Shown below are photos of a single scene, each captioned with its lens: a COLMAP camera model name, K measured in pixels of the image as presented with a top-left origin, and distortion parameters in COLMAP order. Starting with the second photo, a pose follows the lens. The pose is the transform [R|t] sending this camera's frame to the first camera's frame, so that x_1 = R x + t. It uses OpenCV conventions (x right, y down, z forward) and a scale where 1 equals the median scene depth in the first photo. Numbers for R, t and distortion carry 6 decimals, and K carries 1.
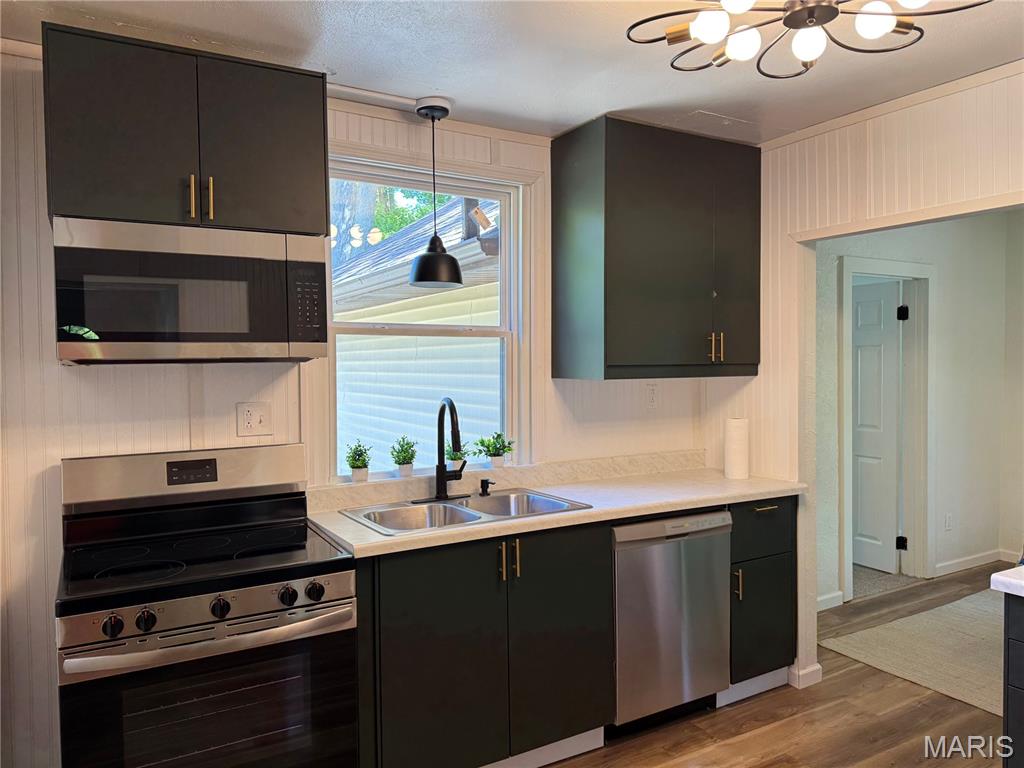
lens RADIAL K [[723.9, 0, 509.8], [0, 723.9, 382.4], [0, 0, 1]] dist [0.009279, -0.004462]
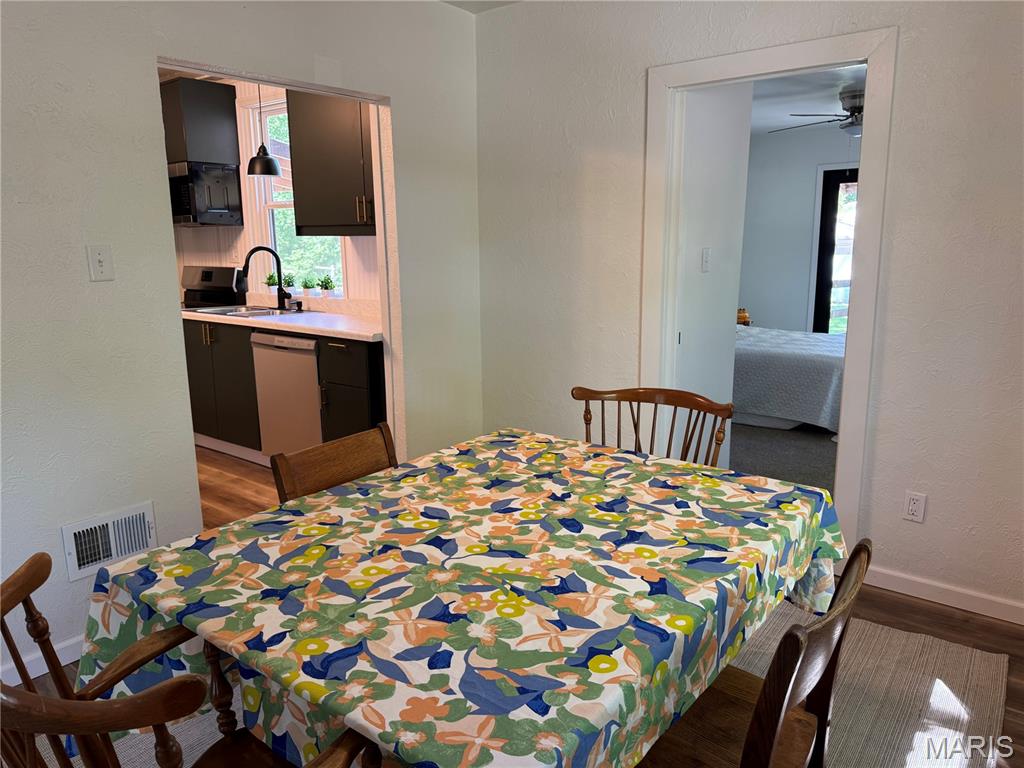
lens RADIAL K [[723.9, 0, 513.8], [0, 723.9, 384.8], [0, 0, 1]] dist [0.009279, -0.004462]
pose [[0.359858, 0.180712, -0.915339, 1.680847], [-0.020849, 0.982376, 0.185750, 0.012237], [0.932774, -0.047759, 0.357284, 0.911631]]
